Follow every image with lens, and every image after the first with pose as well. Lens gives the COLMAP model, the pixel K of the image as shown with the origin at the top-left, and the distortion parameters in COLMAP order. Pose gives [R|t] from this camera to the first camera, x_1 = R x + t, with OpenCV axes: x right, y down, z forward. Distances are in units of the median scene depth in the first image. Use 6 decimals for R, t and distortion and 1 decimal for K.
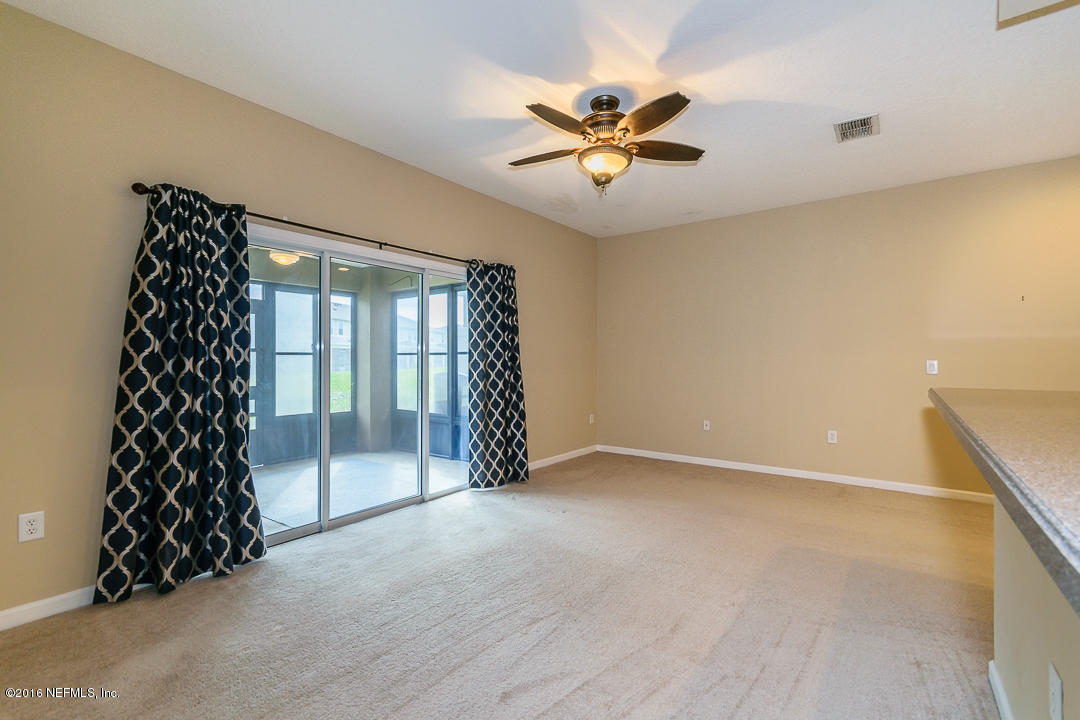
lens RADIAL K [[470.2, 0, 552.8], [0, 470.2, 360.5], [0, 0, 1]] dist [-0.001892, -0.000044]
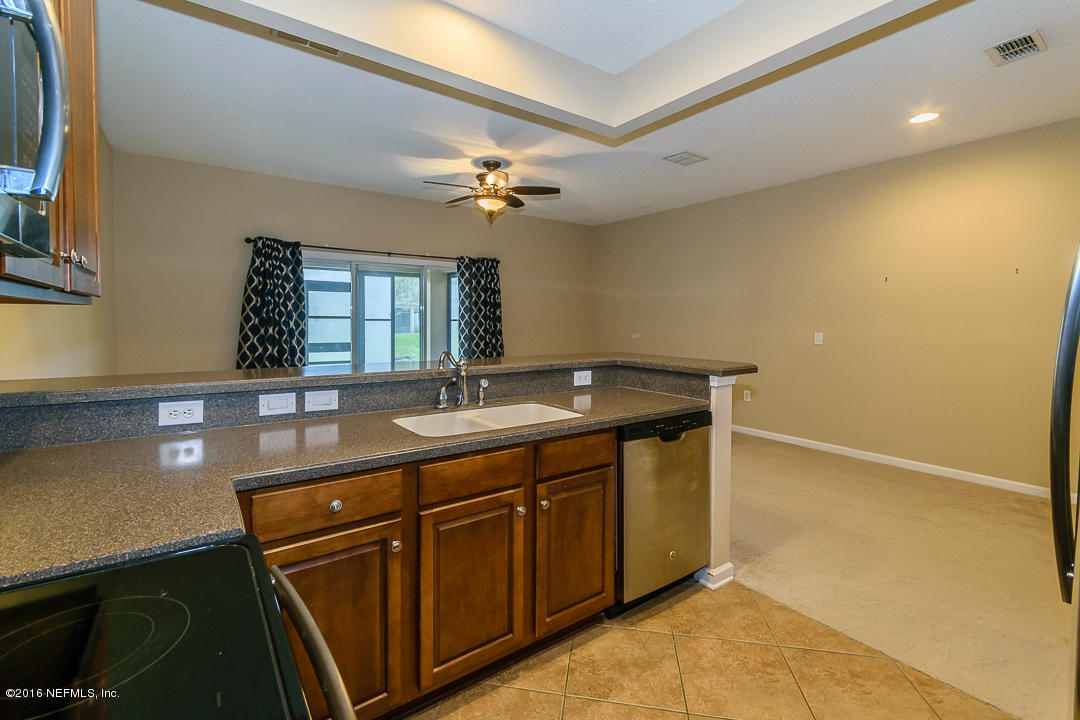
lens RADIAL K [[468.7, 0, 539.5], [0, 468.7, 337.0], [0, 0, 1]] dist [0.001486, 0.000210]
pose [[0.956765, 0.017673, -0.290326, 0.754801], [-0.008401, 0.999415, 0.033152, -0.033261], [0.290742, -0.029280, 0.956353, -0.467743]]
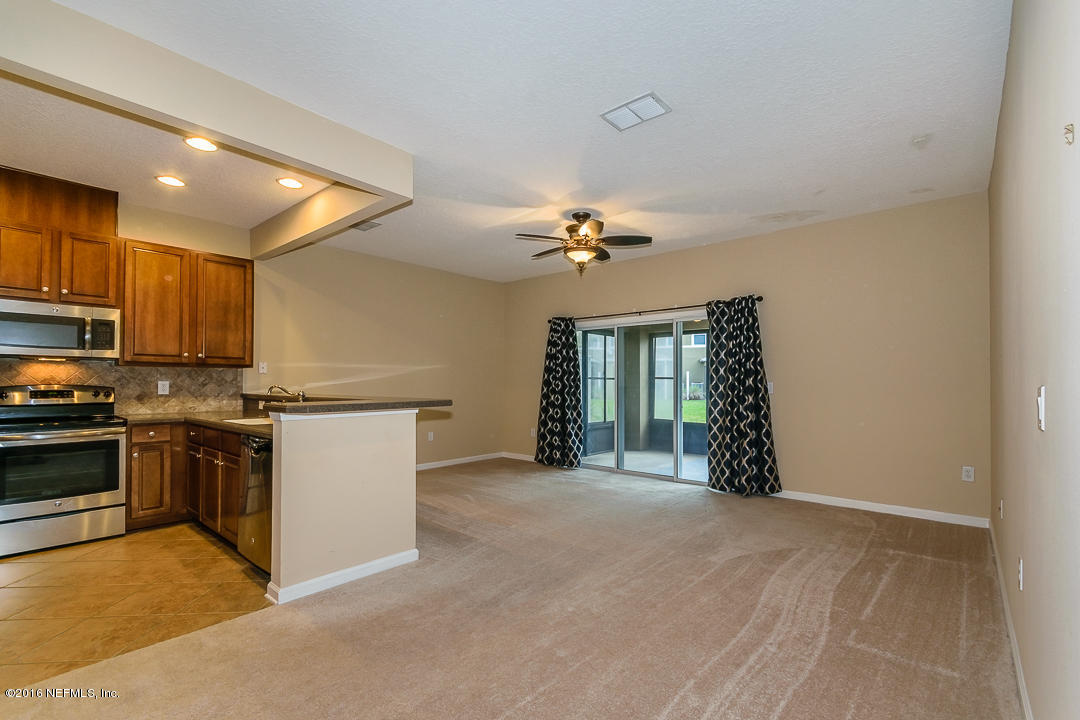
lens RADIAL K [[493.2, 0, 567.3], [0, 493.2, 377.8], [0, 0, 1]] dist [-0.002273, -0.000479]
pose [[-0.048409, -0.010995, -0.998767, 1.813922], [-0.004849, 0.999930, -0.010772, 0.000766], [0.998816, 0.004322, -0.048459, 1.093003]]
